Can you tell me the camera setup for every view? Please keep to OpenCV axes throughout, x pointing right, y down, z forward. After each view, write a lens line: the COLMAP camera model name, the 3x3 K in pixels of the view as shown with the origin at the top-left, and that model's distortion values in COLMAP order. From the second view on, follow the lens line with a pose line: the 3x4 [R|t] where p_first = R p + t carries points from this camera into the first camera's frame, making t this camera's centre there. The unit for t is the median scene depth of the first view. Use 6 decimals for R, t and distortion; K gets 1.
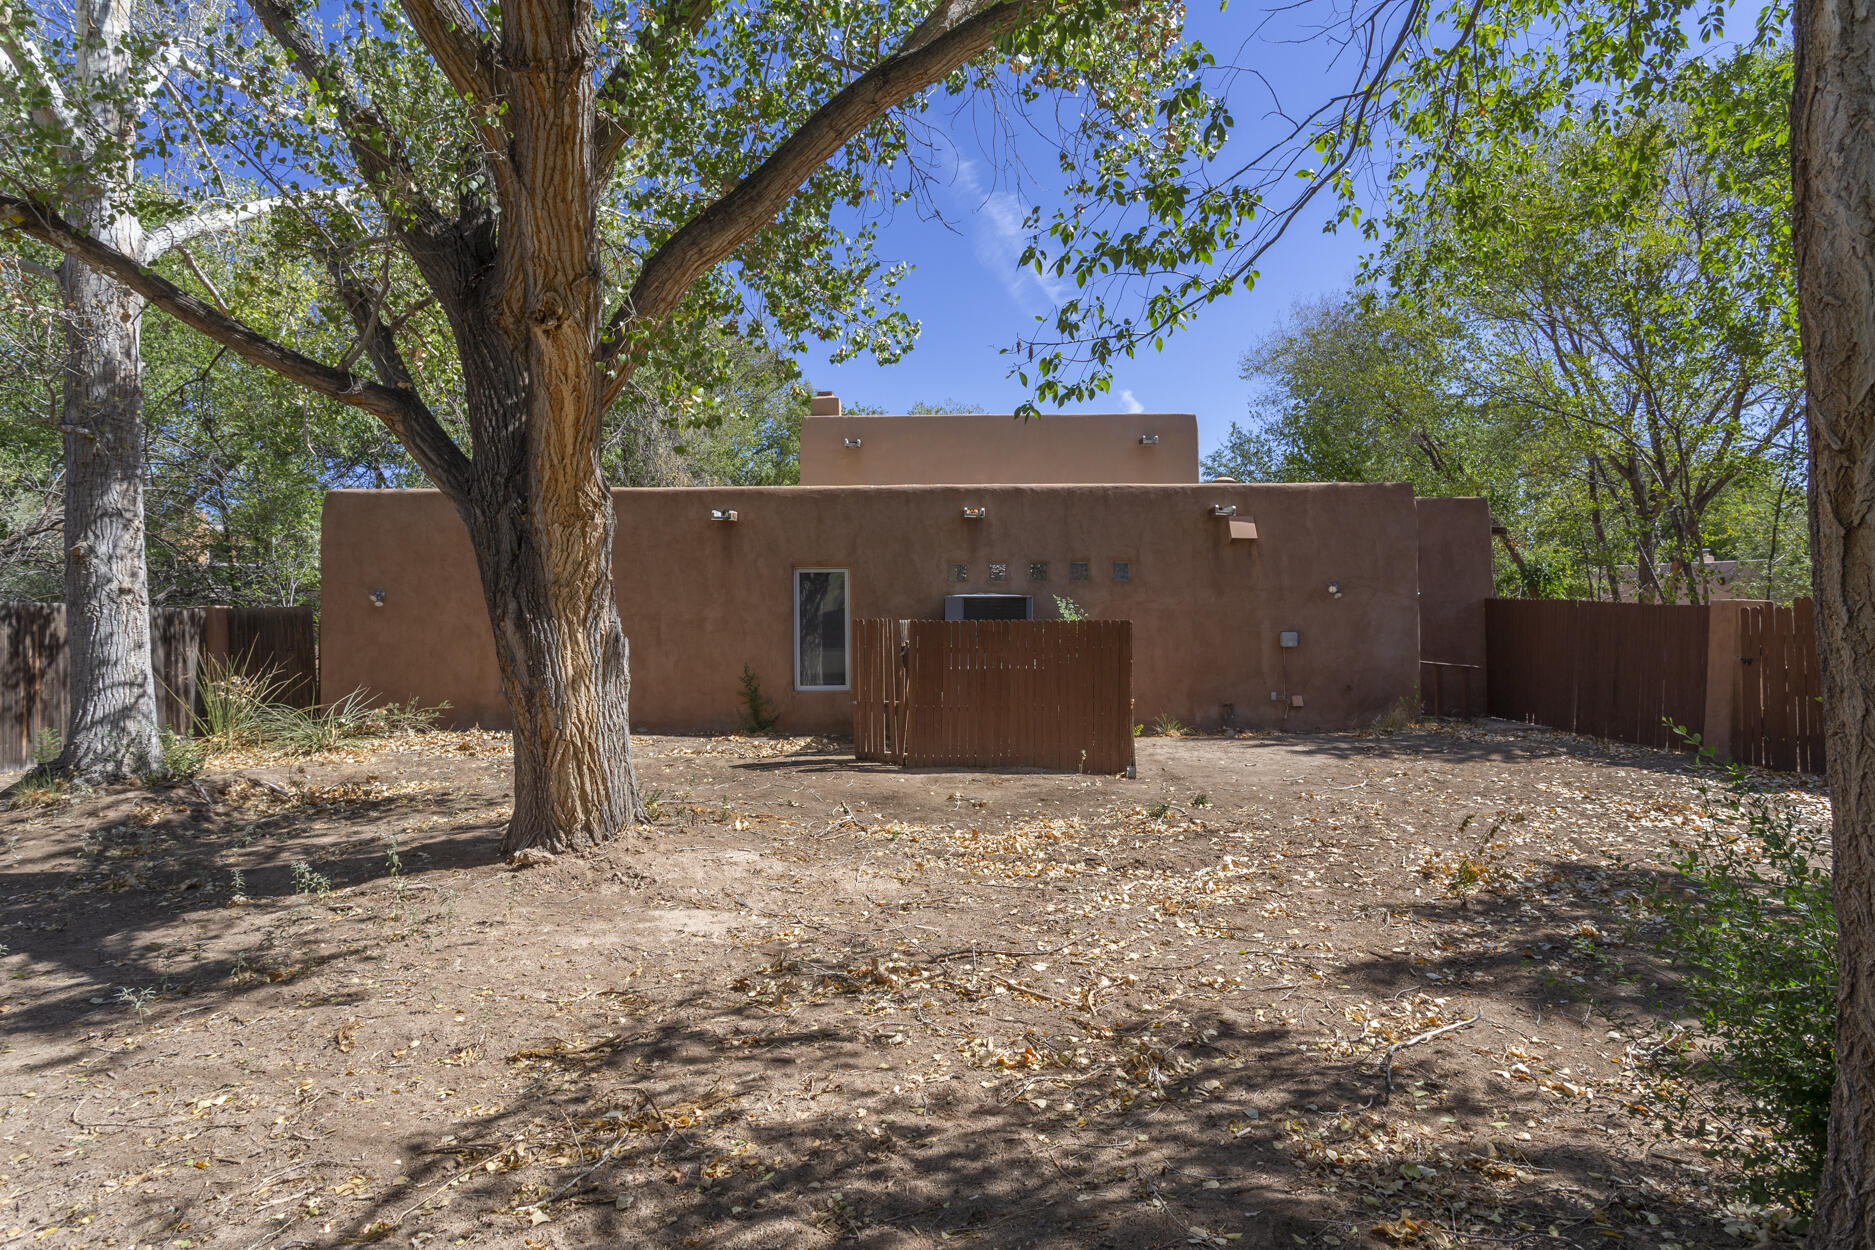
lens RADIAL K [[1039.4, 0, 937.5], [0, 1039.4, 625.0], [0, 0, 1]] dist [0.000580, 0.000129]
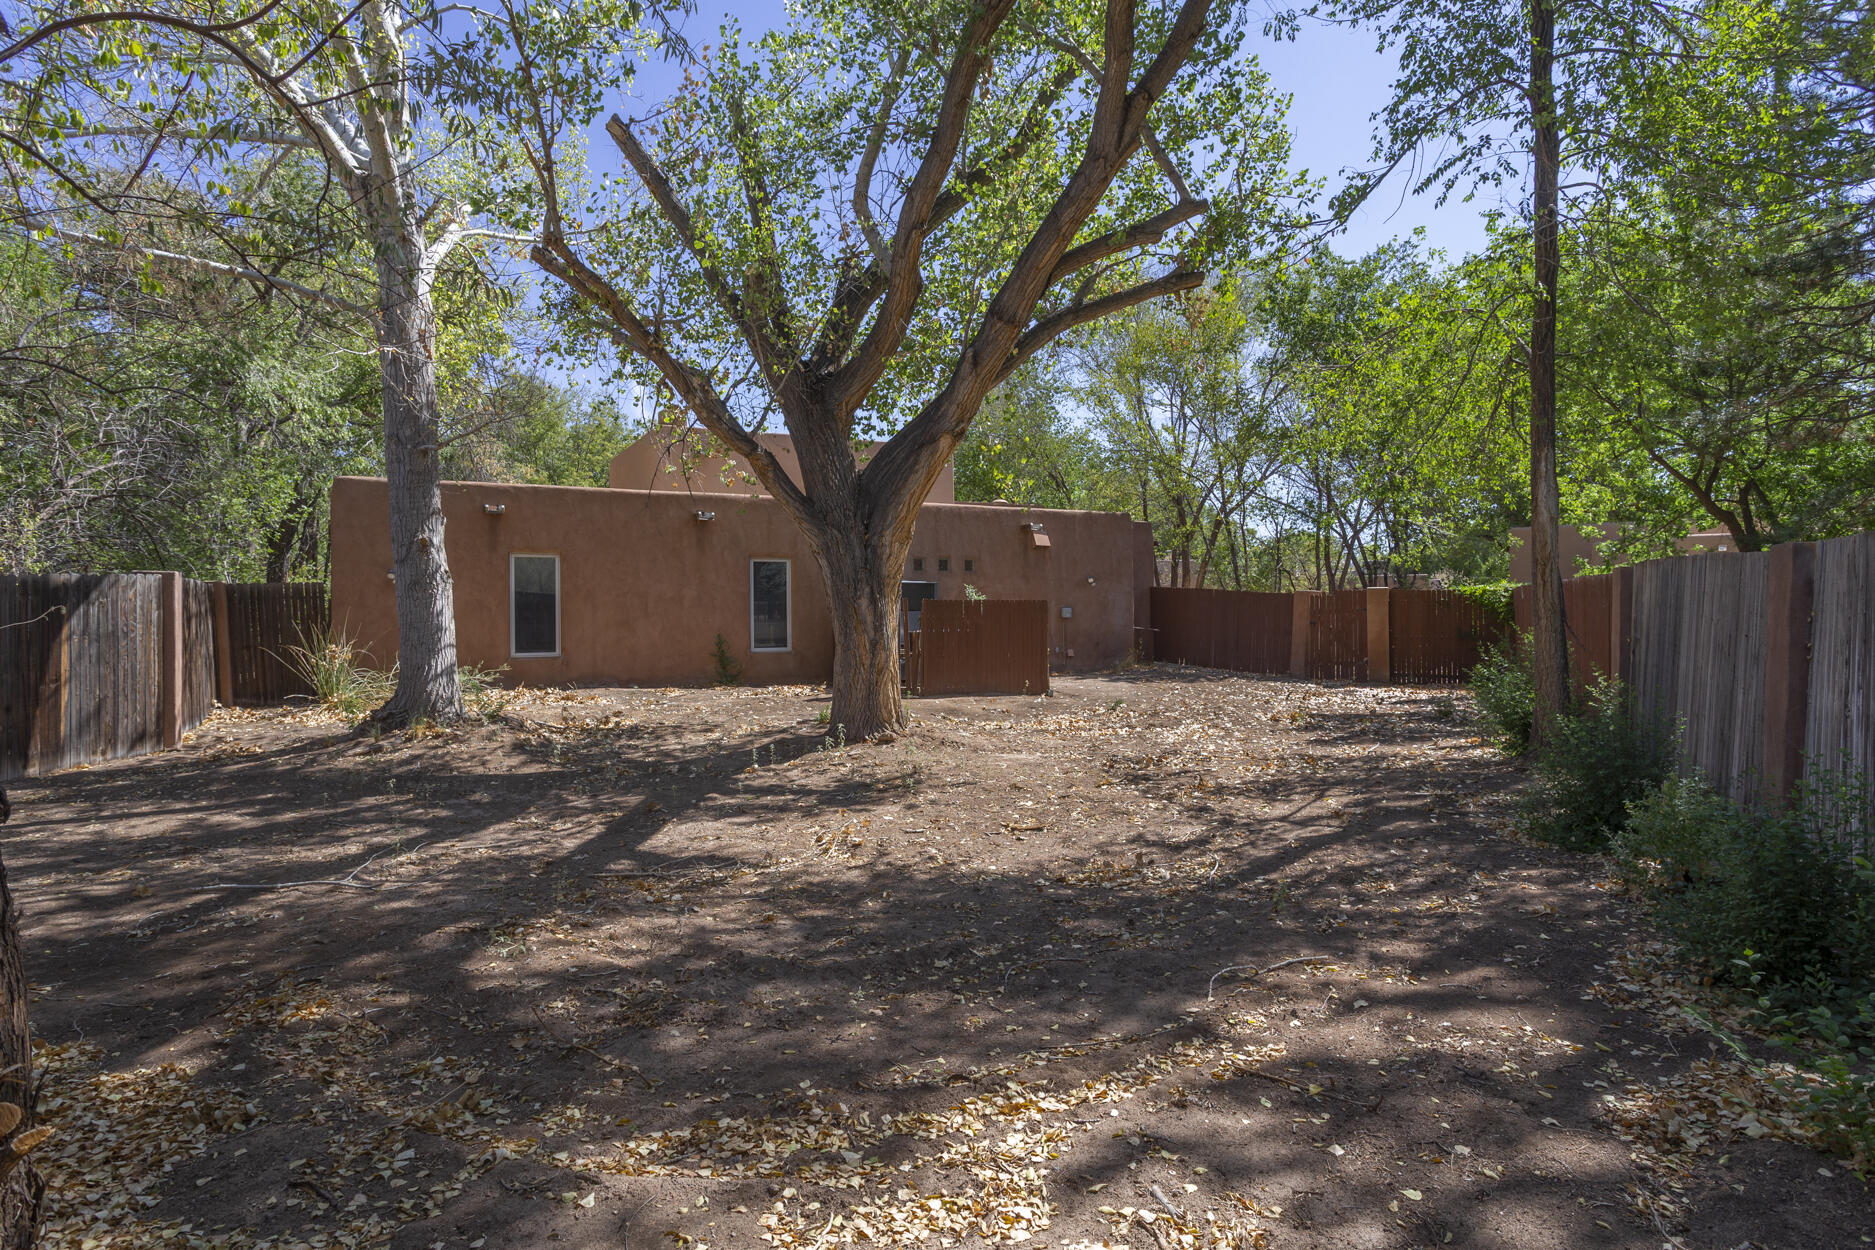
lens RADIAL K [[1039.4, 0, 937.5], [0, 1039.4, 625.0], [0, 0, 1]] dist [0.000580, 0.000129]
pose [[0.885000, -0.006100, 0.465551, -0.541865], [-0.002743, 0.999828, 0.018316, 0.004519], [-0.465583, -0.017486, 0.884831, -0.264756]]
